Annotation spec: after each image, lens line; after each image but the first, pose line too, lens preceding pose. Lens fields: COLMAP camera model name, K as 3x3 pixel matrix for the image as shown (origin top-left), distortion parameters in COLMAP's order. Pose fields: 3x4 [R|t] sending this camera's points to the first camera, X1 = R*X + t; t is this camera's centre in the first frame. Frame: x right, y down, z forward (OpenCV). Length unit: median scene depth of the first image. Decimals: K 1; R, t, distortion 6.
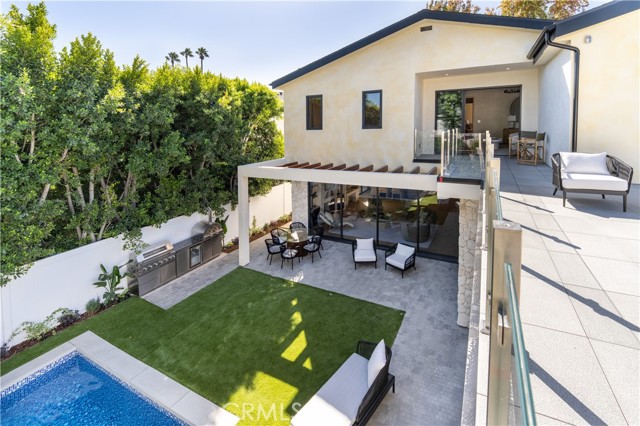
lens RADIAL K [[296.0, 0, 330.4], [0, 296.0, 142.4], [0, 0, 1]] dist [-0.016936, 0.001112]
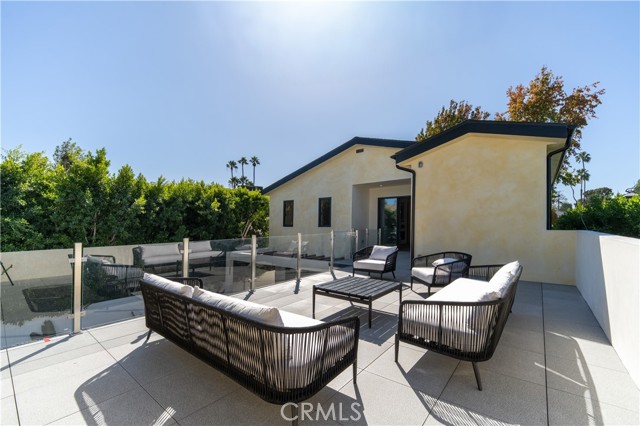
lens RADIAL K [[272.6, 0, 313.3], [0, 272.6, 224.1], [0, 0, 1]] dist [0.000467, -0.000306]
pose [[0.978798, 0.019884, -0.203859, 0.413498], [-0.031003, 0.998192, -0.051495, 0.006419], [0.202466, 0.056723, 0.977645, -0.220458]]
